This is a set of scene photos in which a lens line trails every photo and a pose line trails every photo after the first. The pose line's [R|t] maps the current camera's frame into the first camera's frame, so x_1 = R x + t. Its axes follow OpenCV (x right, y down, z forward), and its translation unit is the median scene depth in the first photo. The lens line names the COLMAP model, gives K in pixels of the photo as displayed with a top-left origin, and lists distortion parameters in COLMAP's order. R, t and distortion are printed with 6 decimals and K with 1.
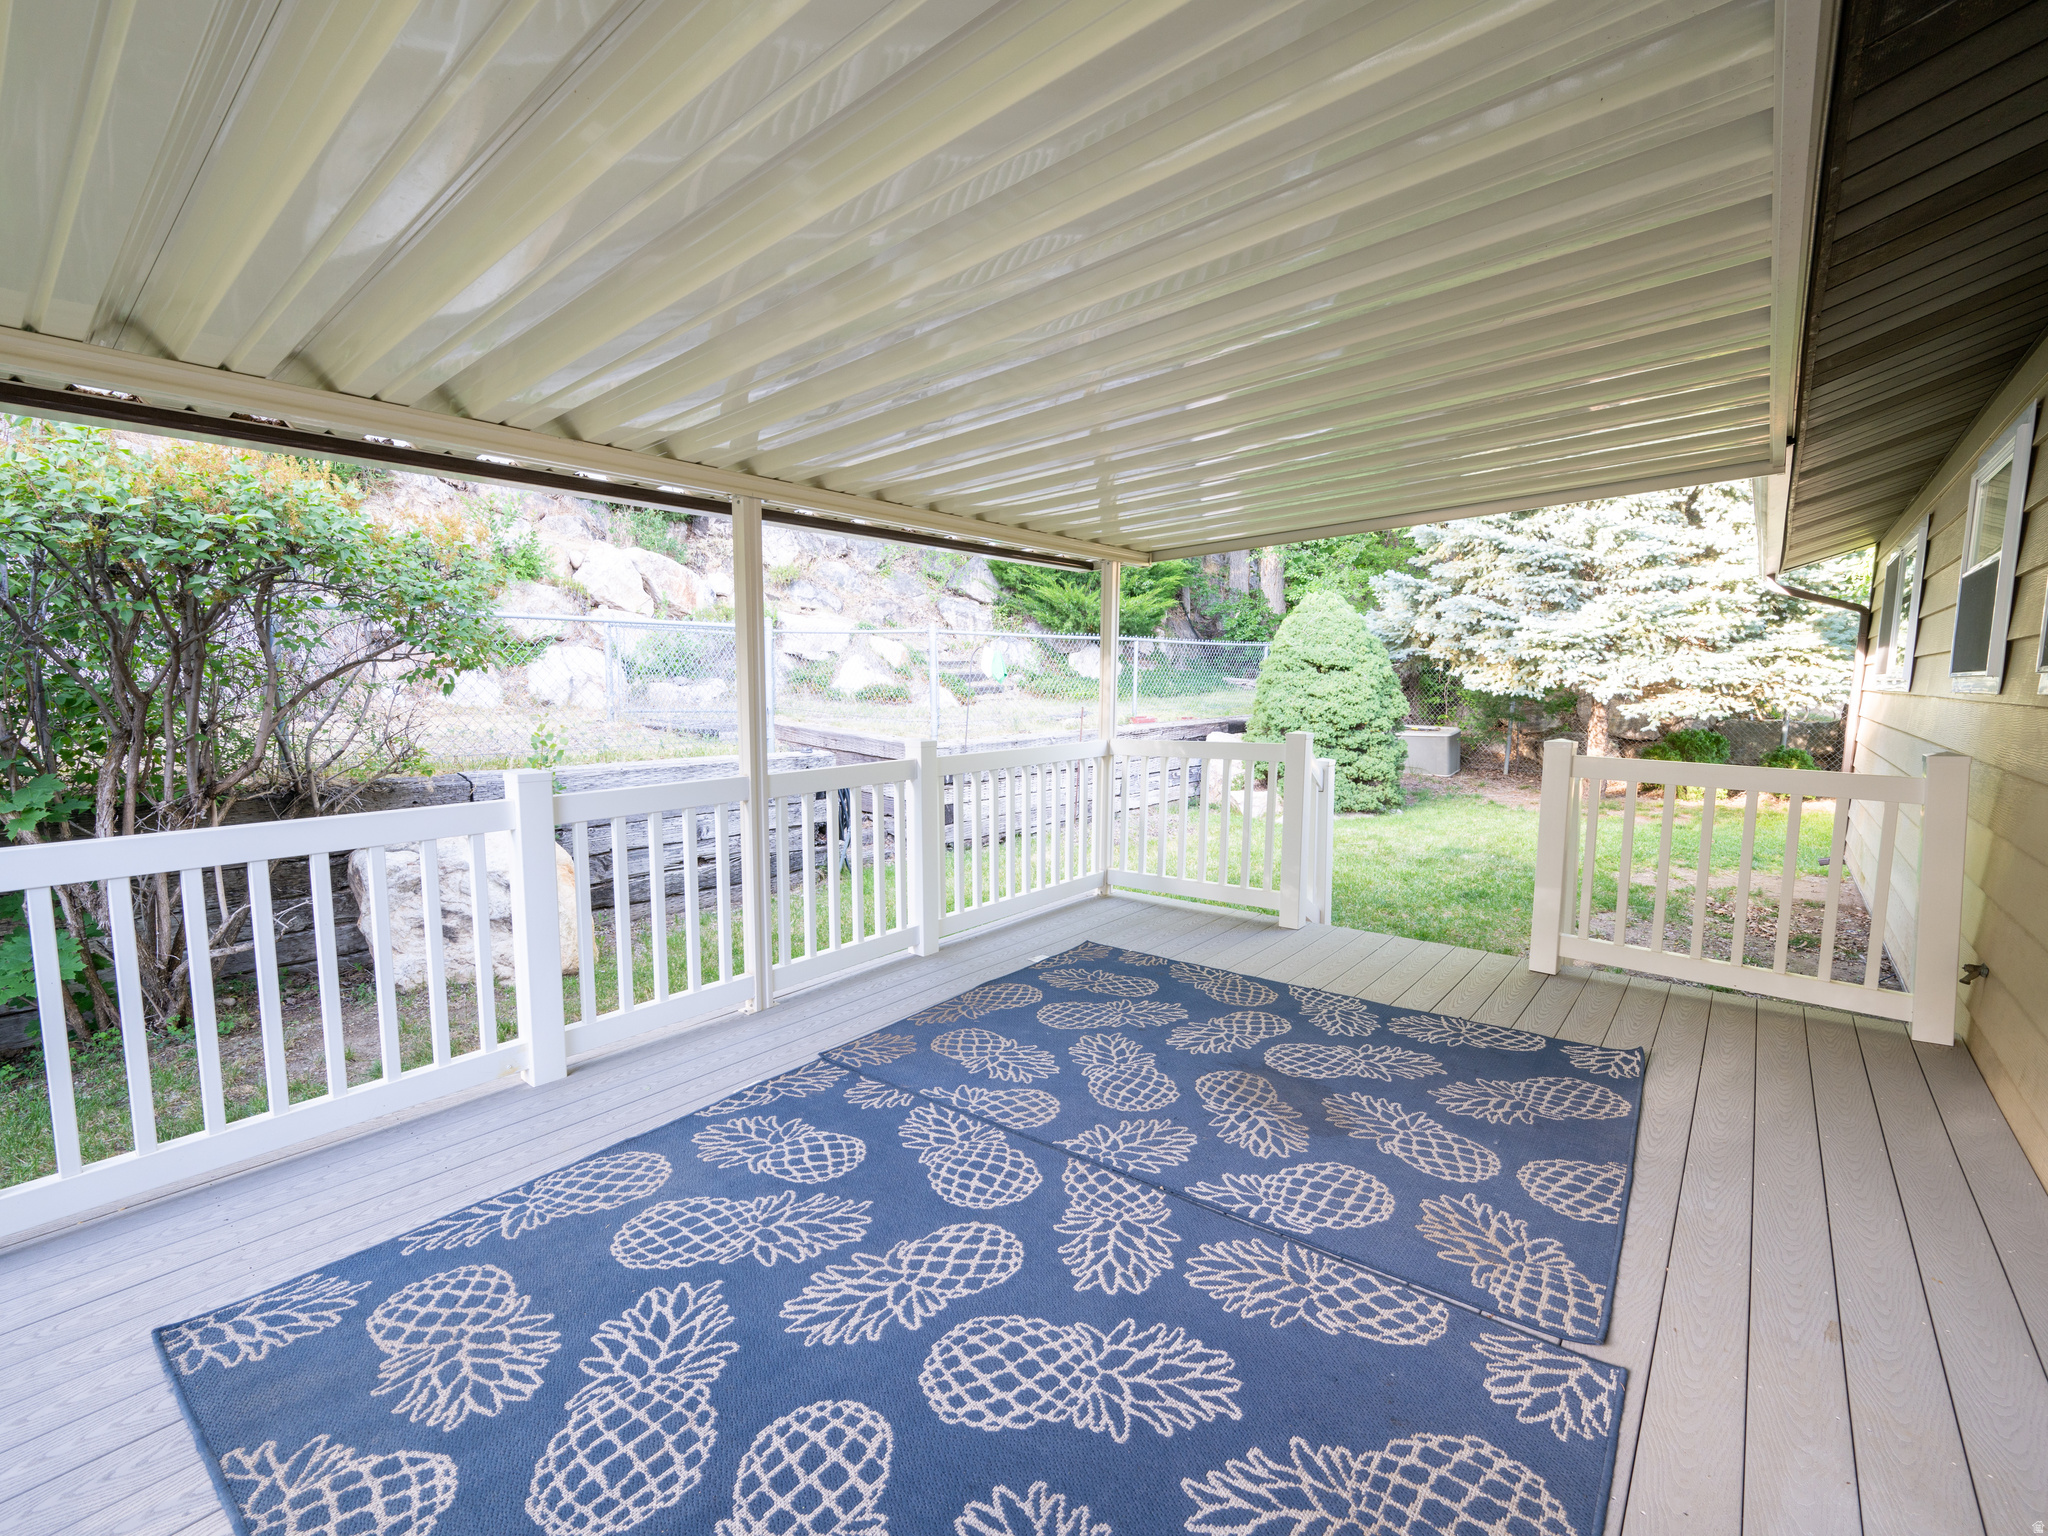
lens RADIAL K [[898.2, 0, 1029.0], [0, 898.2, 778.5], [0, 0, 1]] dist [-0.000411, -0.001268]
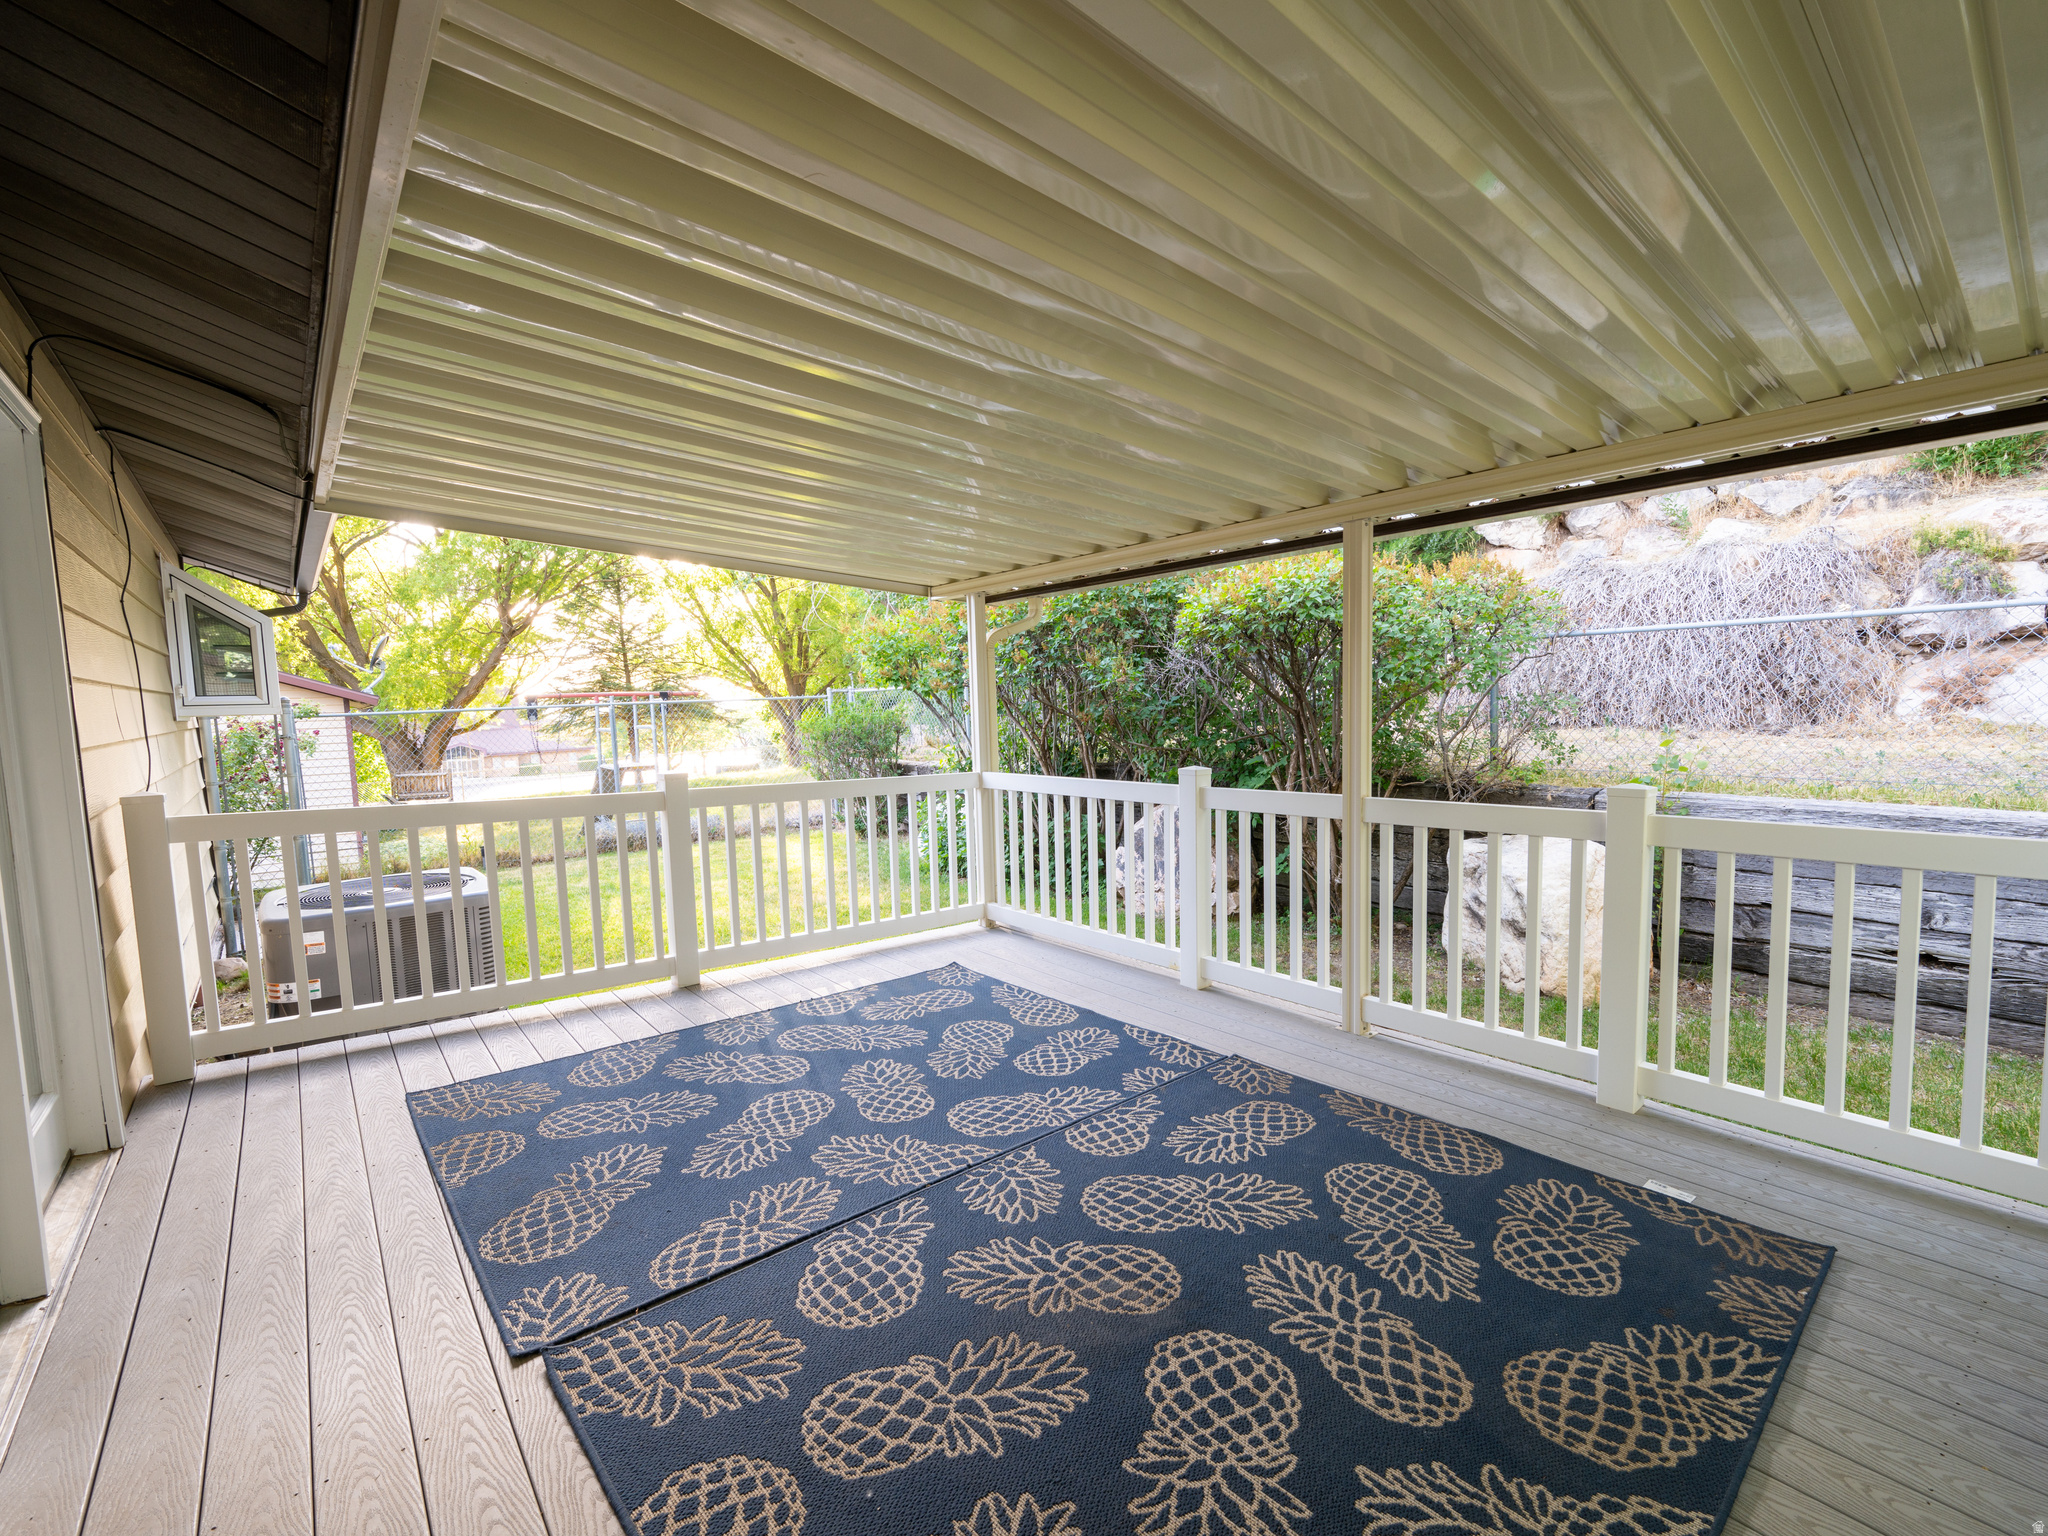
lens RADIAL K [[898.2, 0, 1029.0], [0, 898.2, 778.5], [0, 0, 1]] dist [-0.000411, -0.001268]
pose [[-0.188694, 0.081404, -0.978656, 0.928642], [-0.089274, 0.991010, 0.099644, -0.113050], [0.977970, 0.106171, -0.179731, 1.036613]]
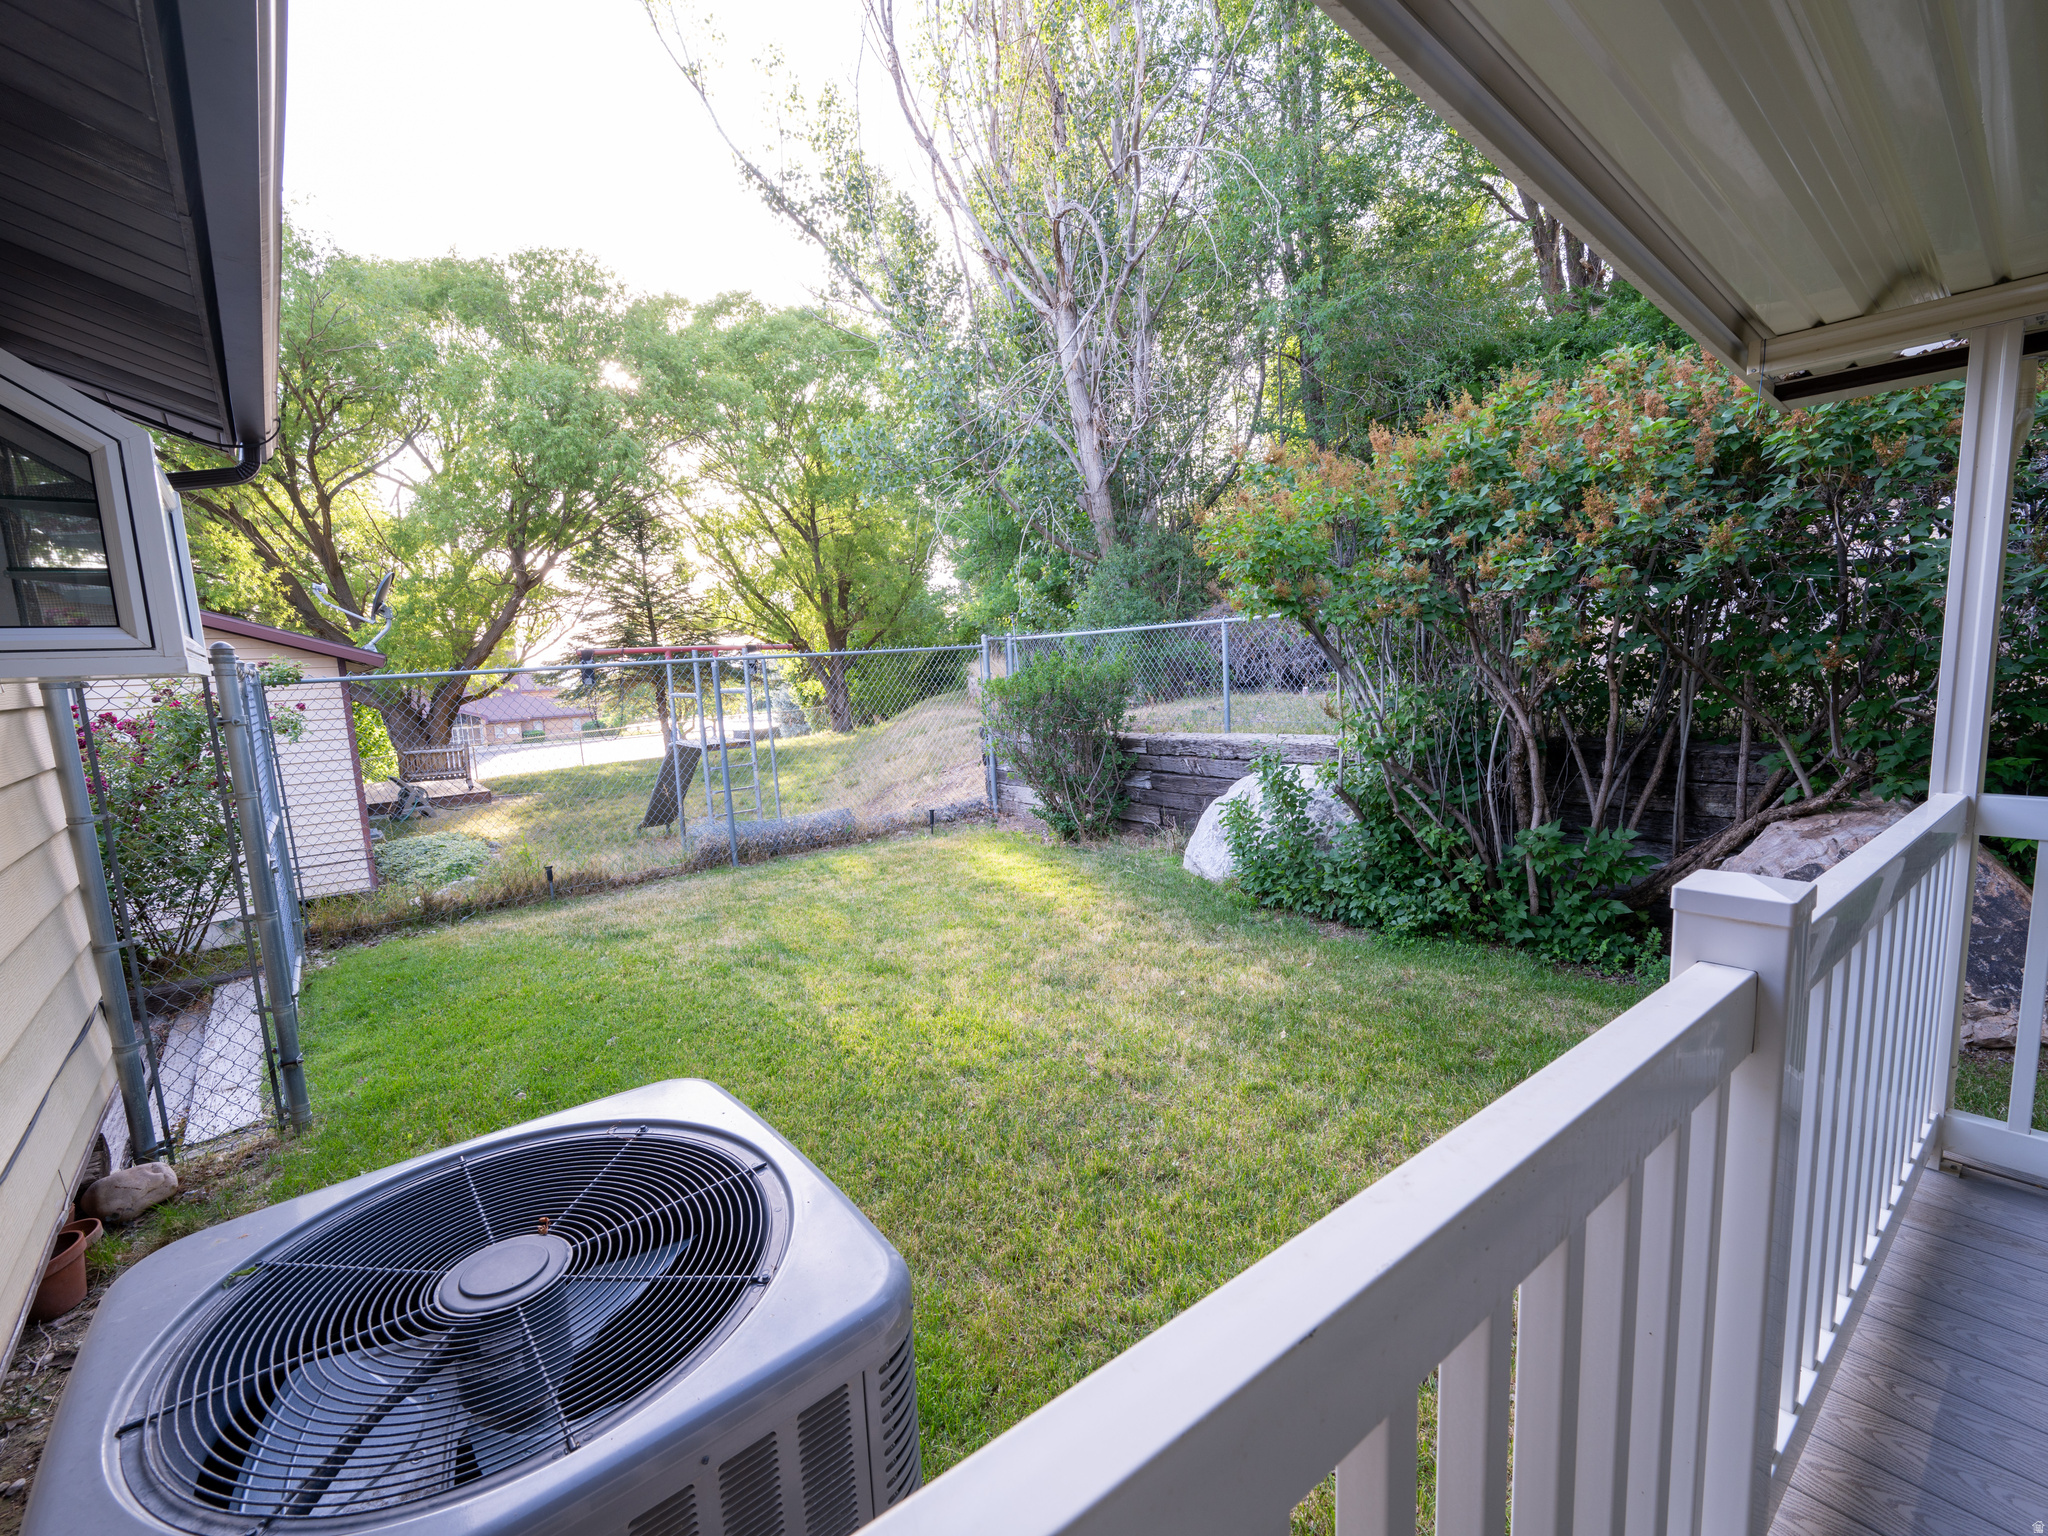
lens RADIAL K [[898.2, 0, 1029.0], [0, 898.2, 778.5], [0, 0, 1]] dist [-0.000411, -0.001268]
pose [[-0.186105, 0.130230, -0.973861, 0.616827], [-0.073745, 0.986530, 0.146017, -0.073740], [0.979758, 0.098992, -0.173994, 0.688960]]
